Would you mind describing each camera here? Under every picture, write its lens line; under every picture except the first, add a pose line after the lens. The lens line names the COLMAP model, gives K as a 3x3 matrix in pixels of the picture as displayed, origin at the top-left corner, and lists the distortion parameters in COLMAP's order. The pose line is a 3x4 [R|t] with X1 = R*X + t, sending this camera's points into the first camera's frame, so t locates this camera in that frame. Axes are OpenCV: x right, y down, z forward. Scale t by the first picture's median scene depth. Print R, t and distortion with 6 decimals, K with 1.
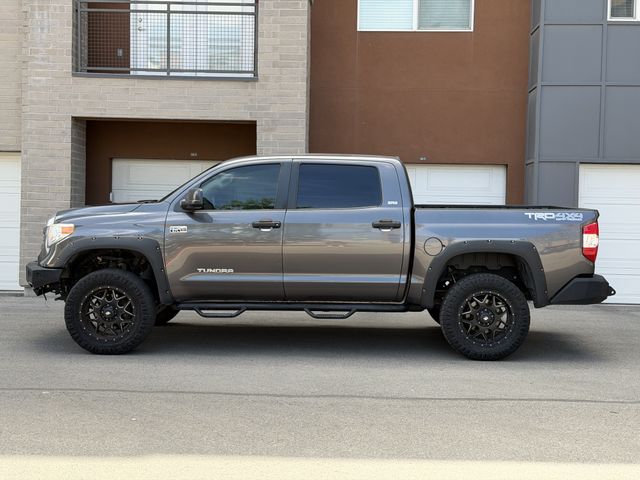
lens RADIAL K [[888.9, 0, 320.0], [0, 888.9, 240.0], [0, 0, 1]] dist [0.199267, -0.505997]
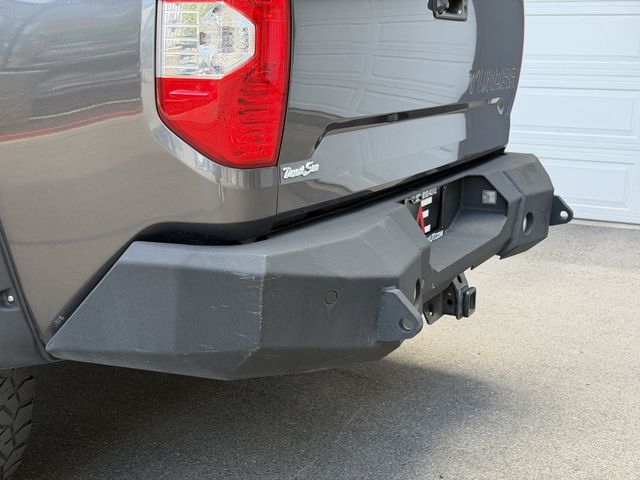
lens RADIAL K [[888.9, 0, 320.0], [0, 888.9, 240.0], [0, 0, 1]] dist [0.199267, -0.505997]
pose [[0.897703, 0.091082, -0.431084, 0.273817], [-0.031271, 0.989103, 0.143864, 0.009421], [0.439490, -0.115667, 0.890769, 0.584653]]
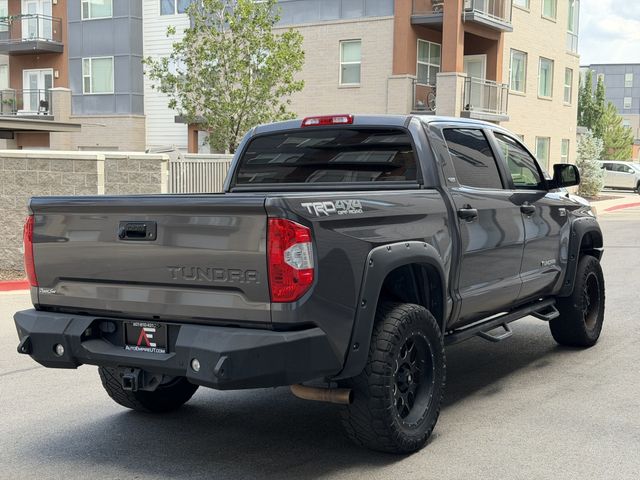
lens RADIAL K [[888.9, 0, 320.0], [0, 888.9, 240.0], [0, 0, 1]] dist [0.199267, -0.505997]
pose [[-0.536512, 0.049299, -0.842452, 0.485137], [-0.041432, 0.995549, 0.084644, -0.043537], [0.842875, 0.080317, -0.532081, 1.020003]]
